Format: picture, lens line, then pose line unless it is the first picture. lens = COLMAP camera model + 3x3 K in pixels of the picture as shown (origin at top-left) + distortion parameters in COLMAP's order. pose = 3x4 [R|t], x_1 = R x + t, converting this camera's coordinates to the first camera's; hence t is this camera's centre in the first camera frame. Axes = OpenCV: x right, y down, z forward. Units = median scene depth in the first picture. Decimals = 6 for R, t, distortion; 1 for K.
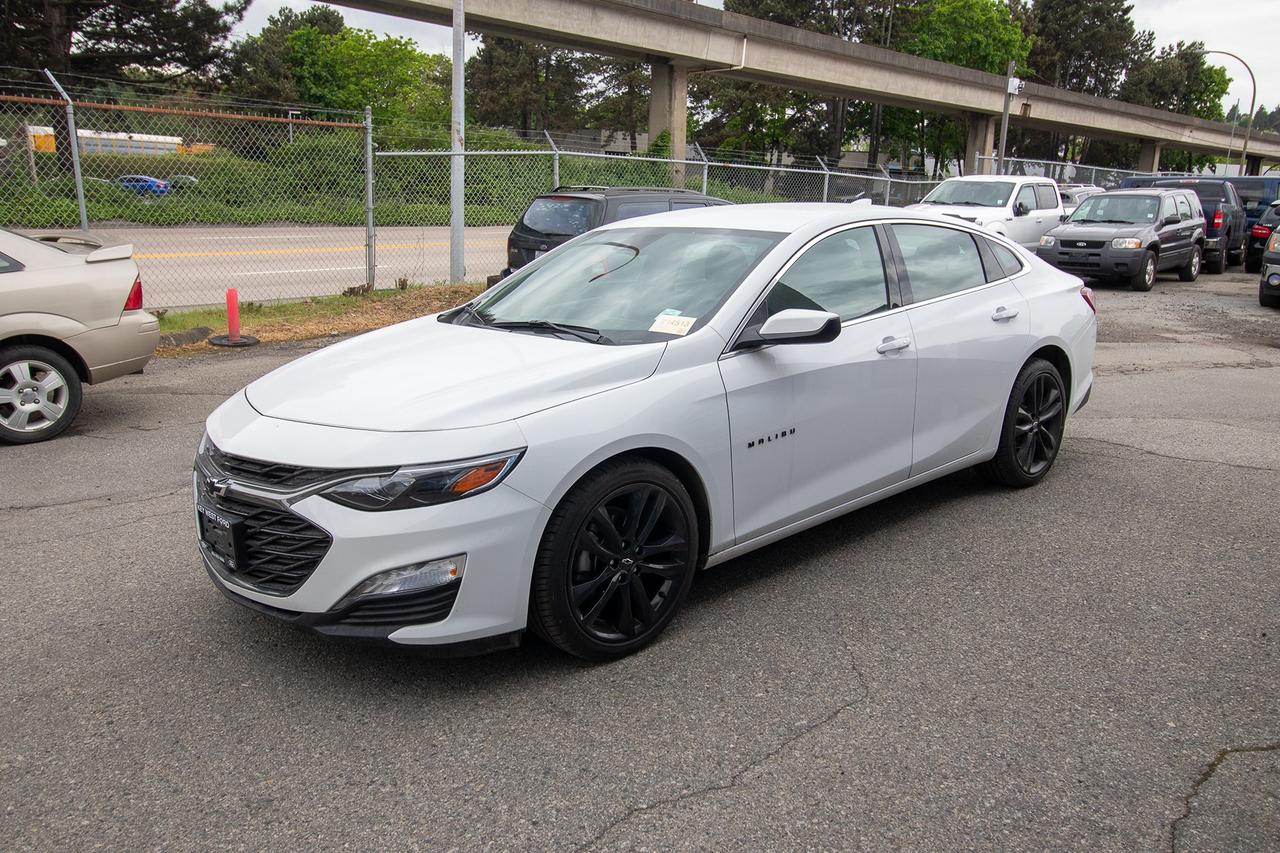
lens RADIAL K [[956.5, 0, 633.2], [0, 956.5, 419.7], [0, 0, 1]] dist [0.014918, -0.007423]
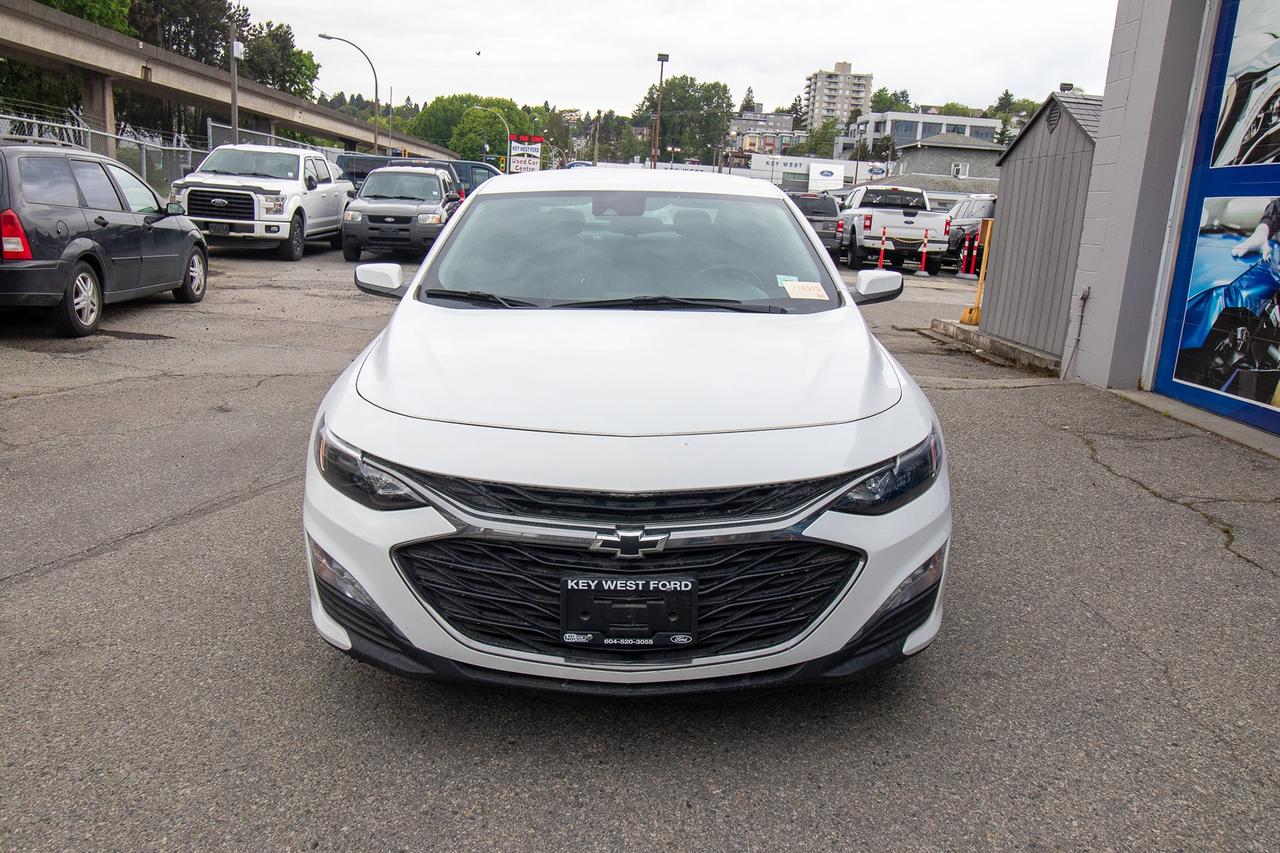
lens RADIAL K [[1018.9, 0, 618.5], [0, 1018.9, 425.8], [0, 0, 1]] dist [0.015004, -0.007604]
pose [[0.675517, -0.142912, 0.723362, -0.179212], [0.131238, 0.988676, 0.072772, -0.013221], [-0.725571, 0.045774, 0.686623, 0.089723]]
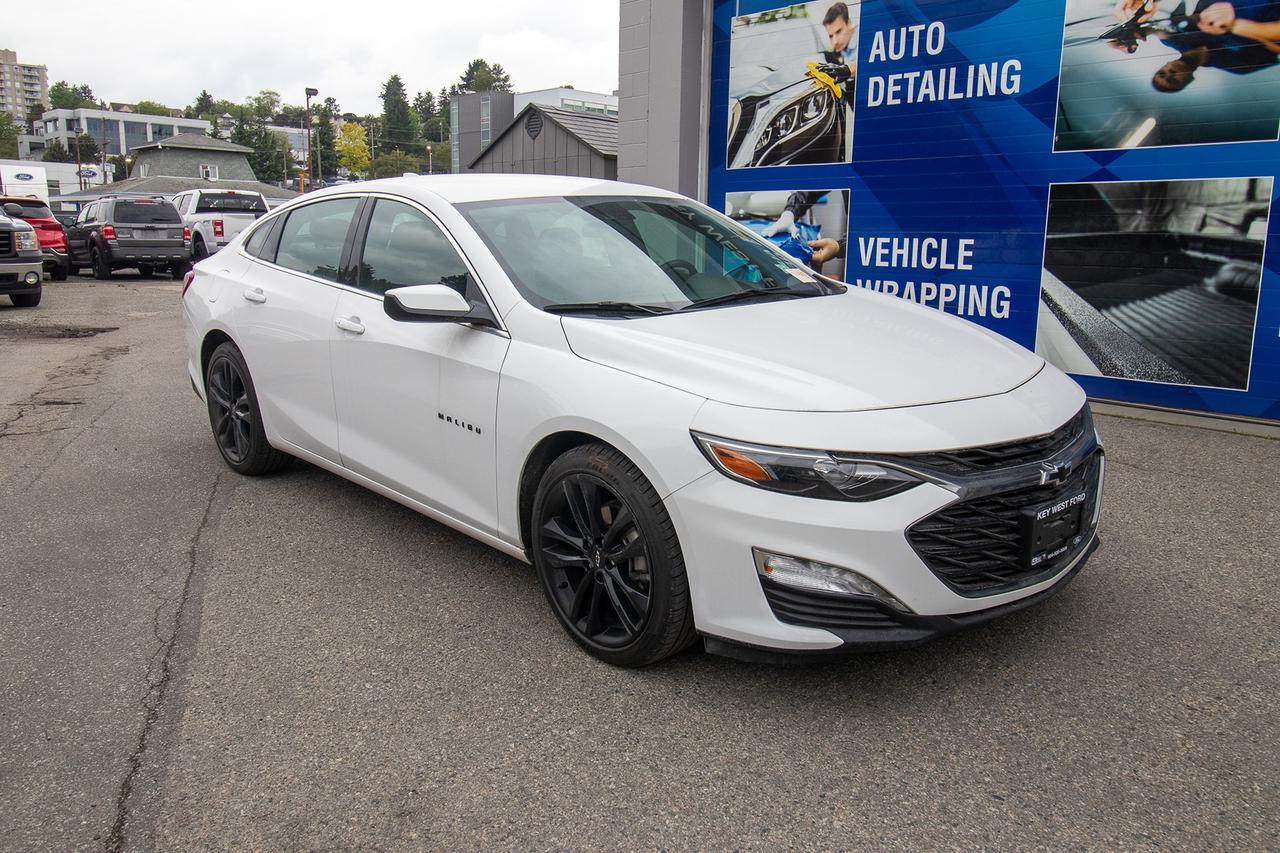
lens RADIAL K [[1018.9, 0, 644.1], [0, 1018.9, 428.9], [0, 0, 1]] dist [0.015004, -0.007604]
pose [[0.003380, -0.211583, 0.977354, -0.247824], [0.220375, 0.953489, 0.205654, -0.045258], [-0.975409, 0.214689, 0.049850, 0.242554]]
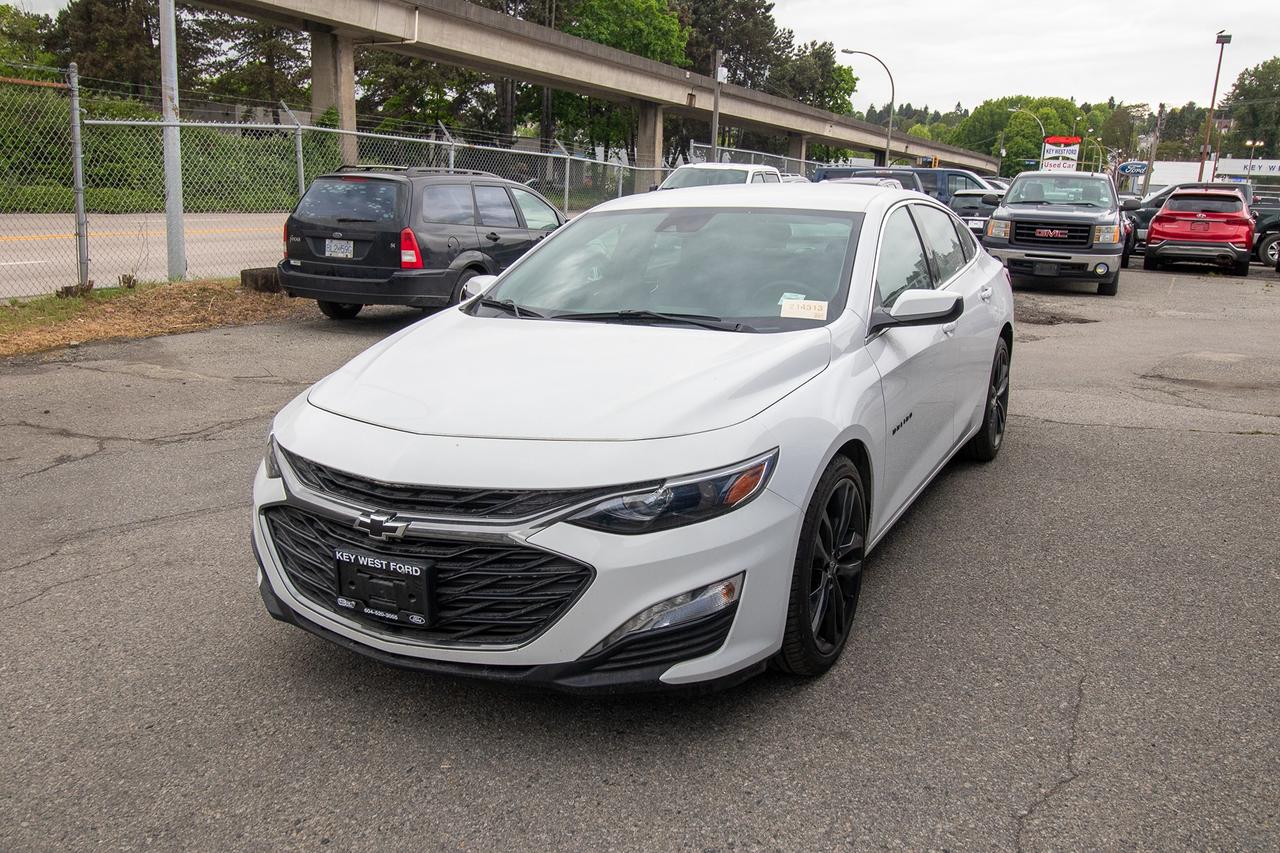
lens RADIAL K [[1018.9, 0, 623.7], [0, 1018.9, 425.2], [0, 0, 1]] dist [0.015004, -0.007604]
pose [[0.945460, -0.065506, 0.319082, -0.093767], [0.064342, 0.997827, 0.014200, -0.002497], [-0.319319, 0.007104, 0.947621, 0.023818]]
